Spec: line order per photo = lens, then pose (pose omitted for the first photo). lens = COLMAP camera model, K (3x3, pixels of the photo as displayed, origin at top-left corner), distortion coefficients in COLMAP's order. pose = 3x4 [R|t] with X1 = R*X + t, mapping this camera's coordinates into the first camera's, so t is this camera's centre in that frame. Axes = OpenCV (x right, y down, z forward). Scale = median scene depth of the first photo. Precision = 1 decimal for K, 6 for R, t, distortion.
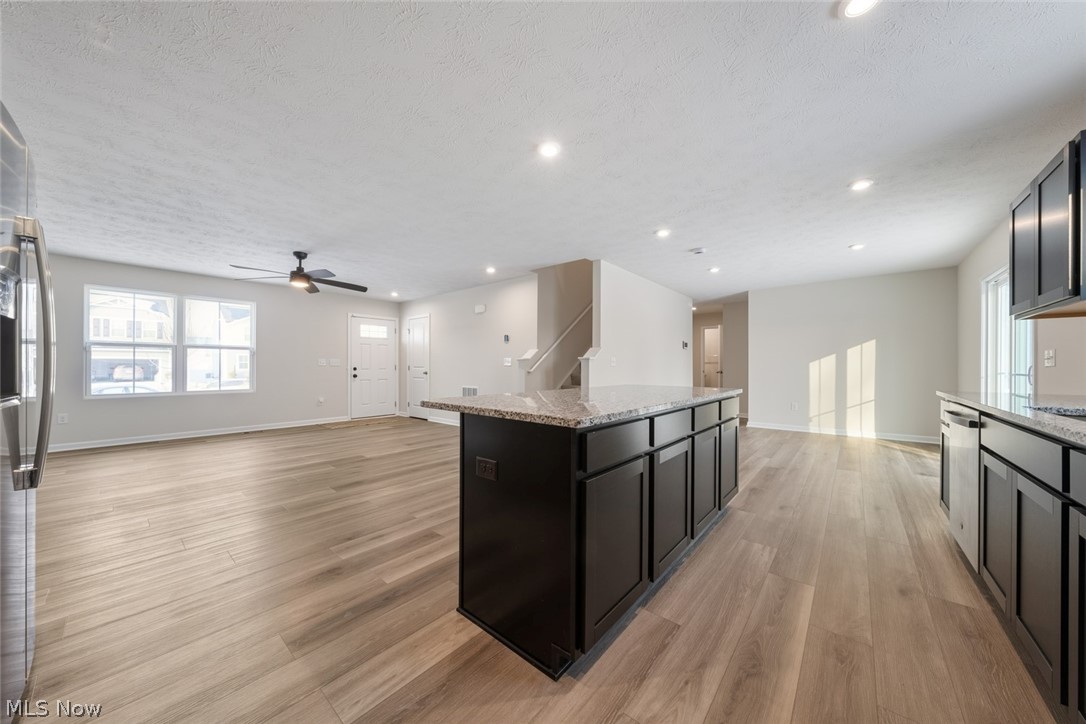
lens RADIAL K [[369.1, 0, 543.9], [0, 369.1, 366.4], [0, 0, 1]] dist [-0.009234, 0.000540]
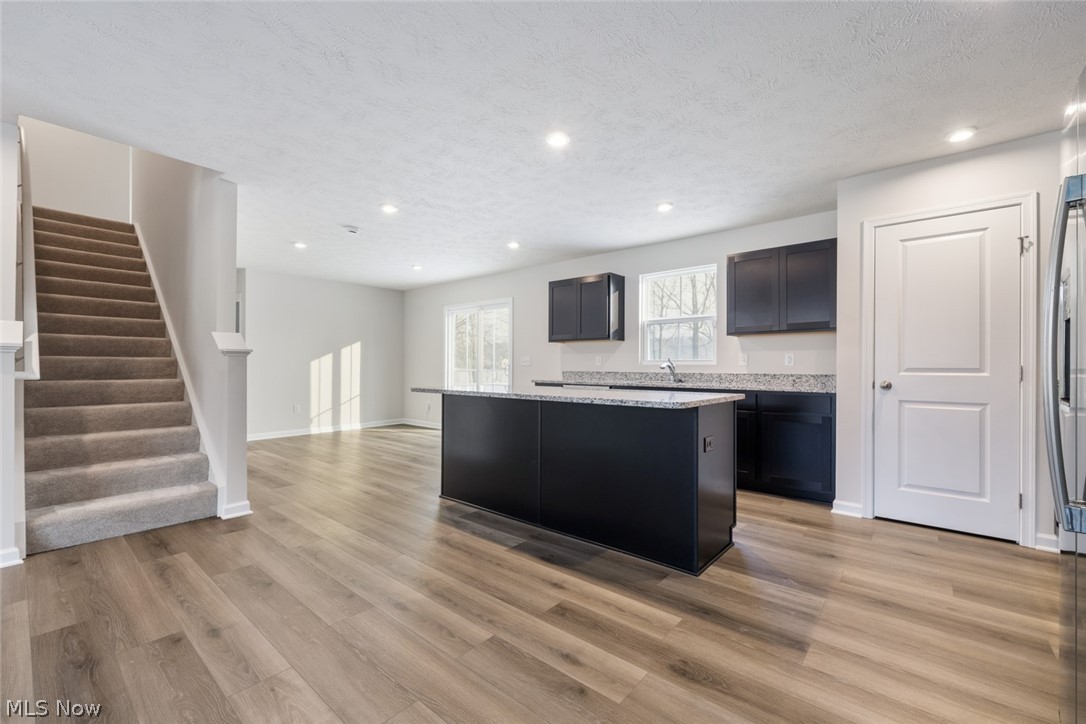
lens RADIAL K [[453.4, 0, 540.4], [0, 453.4, 362.6], [0, 0, 1]] dist [0.000754, -0.000525]
pose [[0.004796, 0.005714, 0.999972, -0.674830], [-0.004220, 0.999975, -0.005694, -0.002478], [-0.999980, -0.004192, 0.004820, 0.599171]]
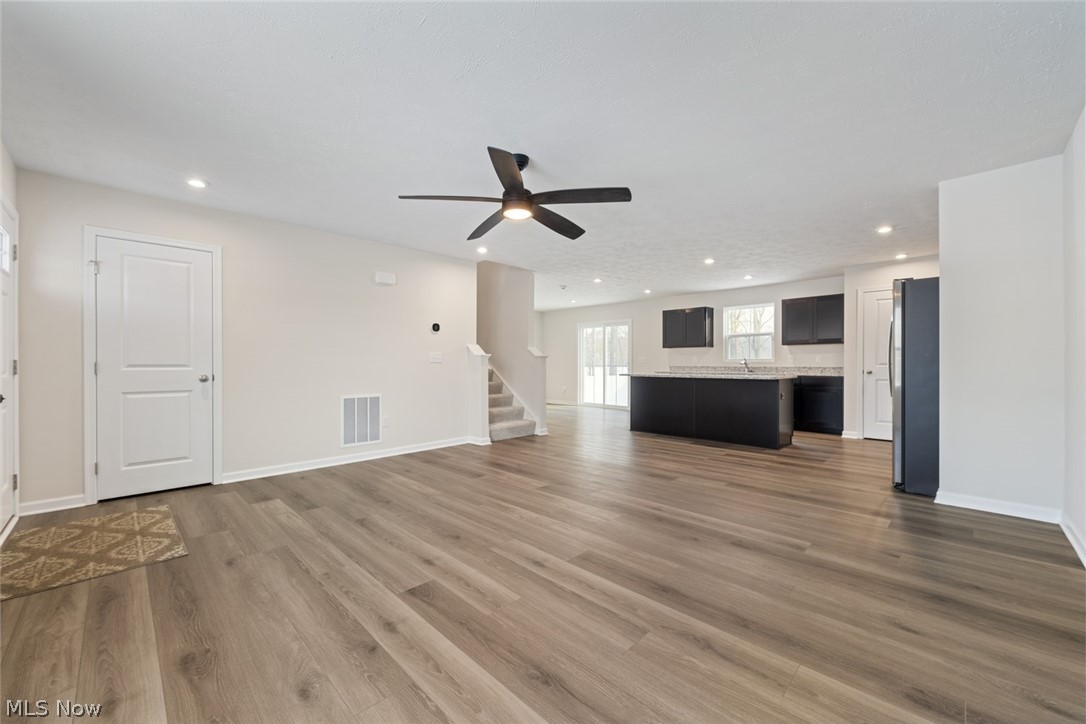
lens RADIAL K [[431.0, 0, 539.8], [0, 431.0, 359.3], [0, 0, 1]] dist [0.003444, -0.000110]
pose [[0.080114, 0.006177, 0.996767, -1.476088], [-0.000329, 0.999981, -0.006170, -0.004346], [-0.996786, 0.000167, 0.080114, 1.026565]]
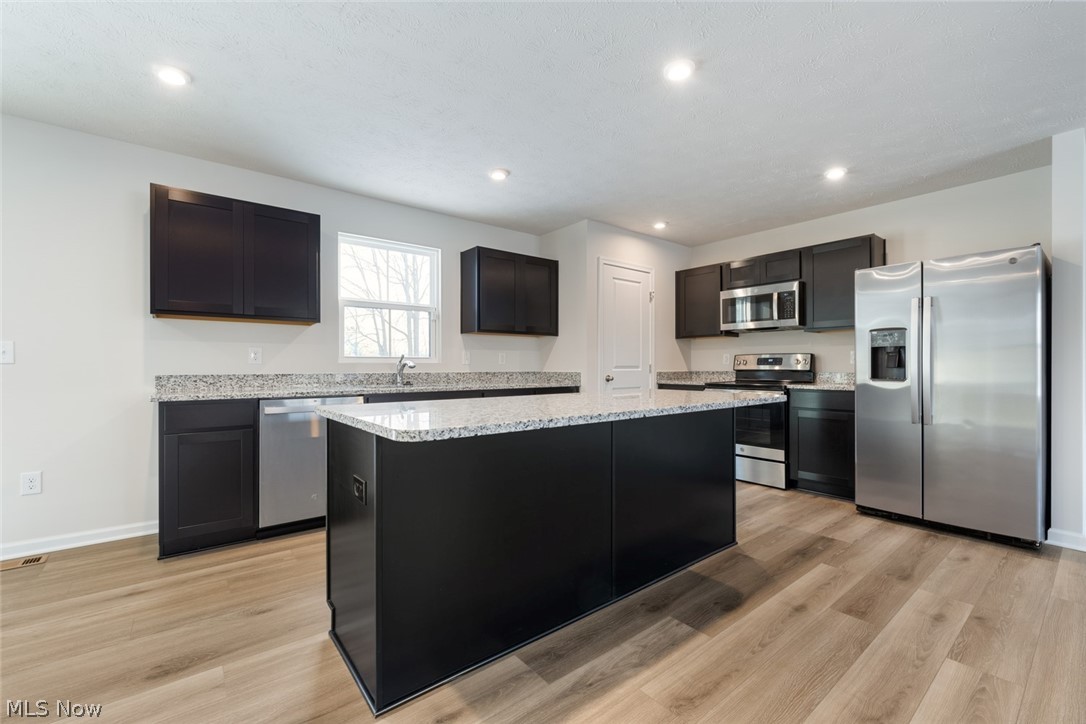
lens RADIAL K [[453.4, 0, 546.7], [0, 453.4, 365.2], [0, 0, 1]] dist [0.000754, -0.000525]
pose [[-0.982626, -0.002886, 0.185573, 0.061390], [-0.003263, 0.999993, -0.001727, 0.000276], [-0.185567, -0.002303, -0.982629, 1.122615]]
